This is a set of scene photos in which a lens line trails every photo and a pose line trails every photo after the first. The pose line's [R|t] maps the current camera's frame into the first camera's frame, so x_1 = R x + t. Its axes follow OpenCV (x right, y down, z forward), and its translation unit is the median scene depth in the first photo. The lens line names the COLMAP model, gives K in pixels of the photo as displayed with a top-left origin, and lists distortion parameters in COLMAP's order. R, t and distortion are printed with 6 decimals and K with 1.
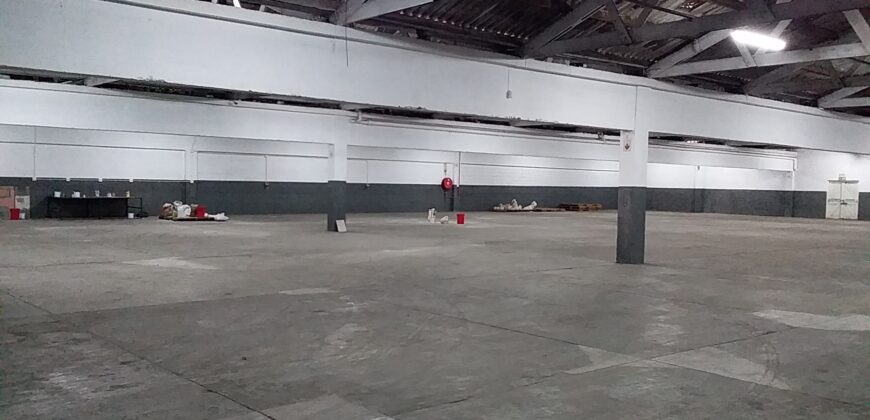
lens RADIAL K [[799.8, 0, 435.0], [0, 799.8, 210.0], [0, 0, 1]] dist [0.094266, -0.236364]
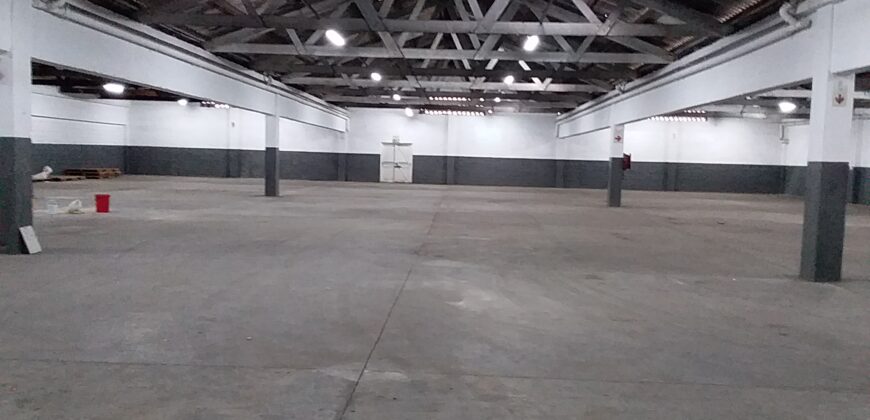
lens RADIAL K [[799.8, 0, 435.0], [0, 799.8, 210.0], [0, 0, 1]] dist [0.094266, -0.236364]
pose [[0.657786, -0.050460, 0.751513, -0.191533], [0.007191, 0.998129, 0.060724, -0.014054], [-0.753171, -0.034539, 0.656918, 0.330036]]
